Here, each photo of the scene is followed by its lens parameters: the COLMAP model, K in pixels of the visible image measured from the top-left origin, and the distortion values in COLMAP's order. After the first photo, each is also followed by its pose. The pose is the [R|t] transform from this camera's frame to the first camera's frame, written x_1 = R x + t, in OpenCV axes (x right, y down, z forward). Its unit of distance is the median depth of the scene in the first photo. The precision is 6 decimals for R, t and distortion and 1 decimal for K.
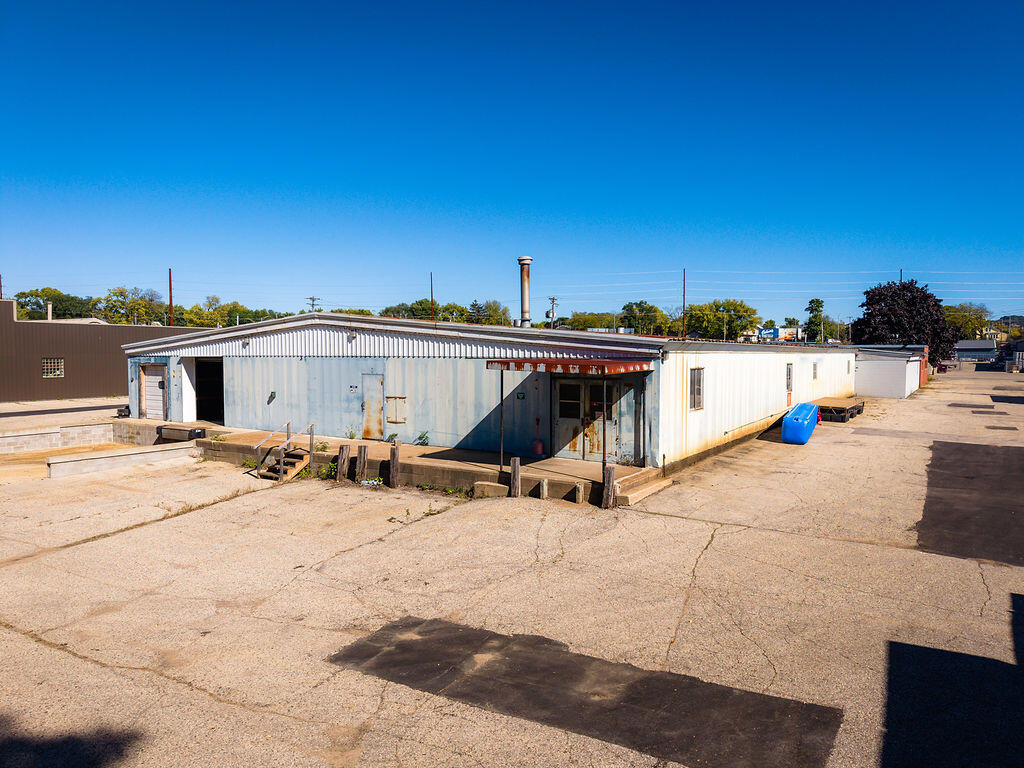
lens RADIAL K [[682.3, 0, 511.5], [0, 682.3, 385.0], [0, 0, 1]] dist [0.023120, -0.004487]
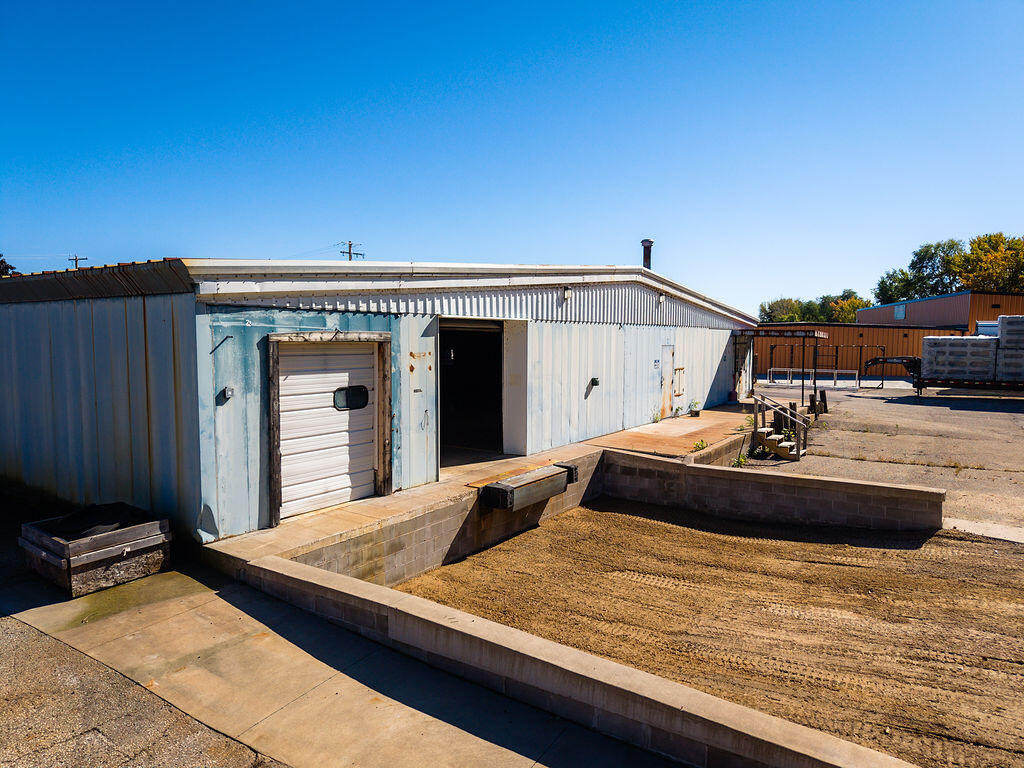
lens RADIAL K [[682.3, 0, 511.8], [0, 682.3, 383.6], [0, 0, 1]] dist [0.023120, -0.004487]
pose [[0.007142, -0.063920, 0.997929, -0.953650], [0.046030, 0.996918, 0.063526, -0.027903], [-0.998915, 0.045481, 0.010062, 1.032745]]
